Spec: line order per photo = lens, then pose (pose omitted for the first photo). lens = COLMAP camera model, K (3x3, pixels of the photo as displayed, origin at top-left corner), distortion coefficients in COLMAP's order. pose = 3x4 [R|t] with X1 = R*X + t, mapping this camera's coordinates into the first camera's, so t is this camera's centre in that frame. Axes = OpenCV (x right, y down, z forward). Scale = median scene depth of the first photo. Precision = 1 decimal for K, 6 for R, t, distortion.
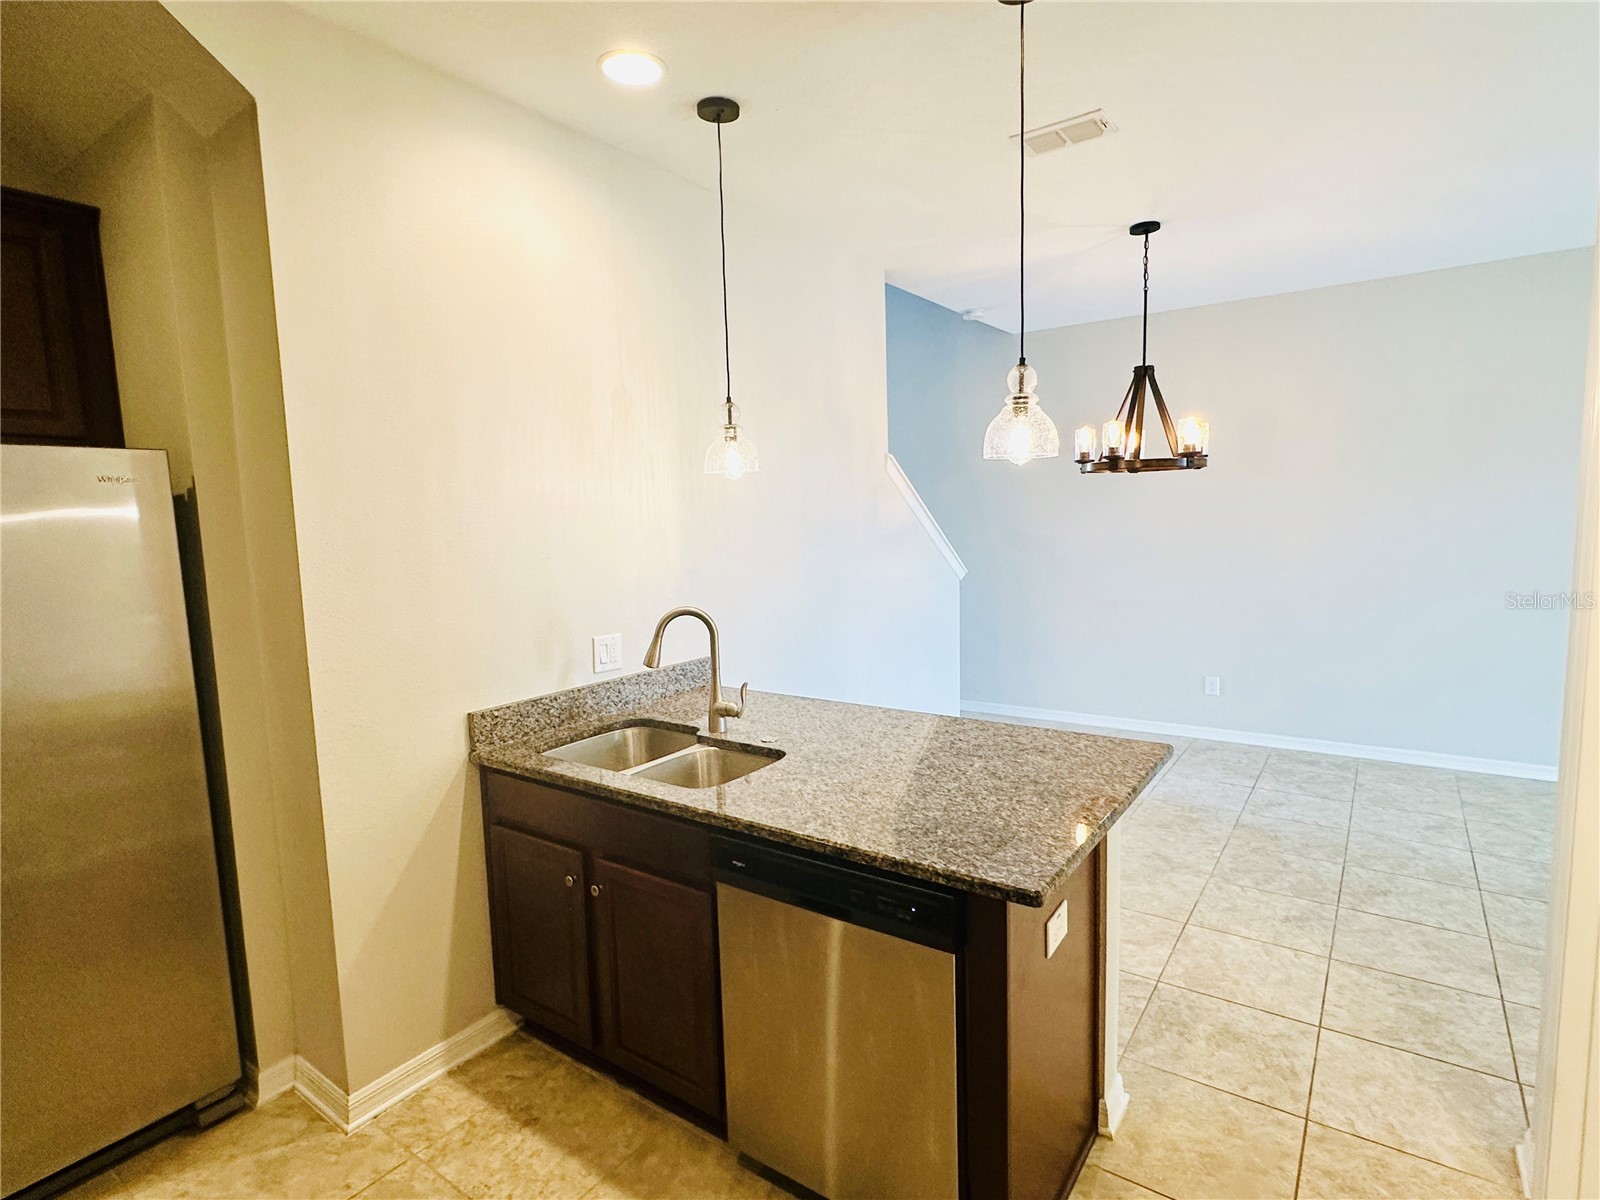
lens RADIAL K [[829.4, 0, 792.5], [0, 829.4, 602.3], [0, 0, 1]] dist [-0.001184, -0.001336]
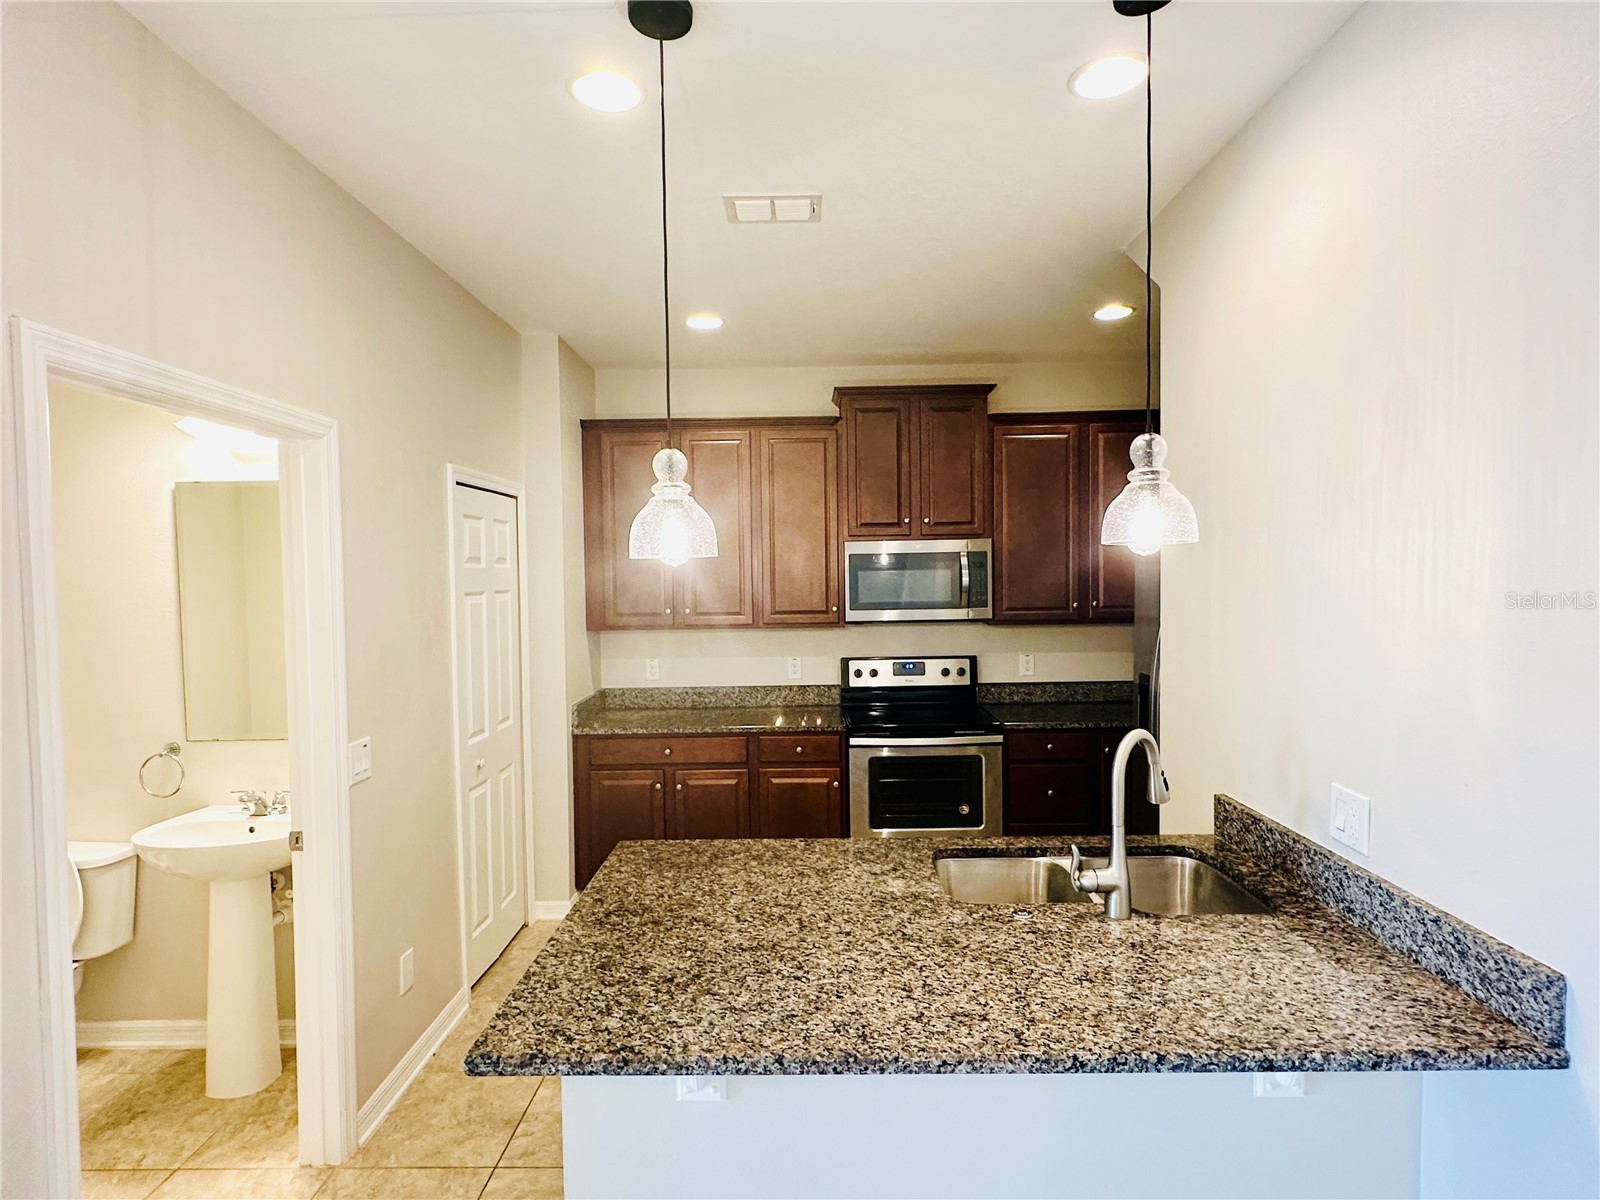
lens RADIAL K [[829.4, 0, 801.8], [0, 829.4, 603.3], [0, 0, 1]] dist [-0.001184, -0.001336]
pose [[-0.815662, 0.063284, -0.575057, 0.523779], [-0.022954, 0.989676, 0.141470, -0.201293], [0.578073, 0.128592, -0.805789, 1.409772]]
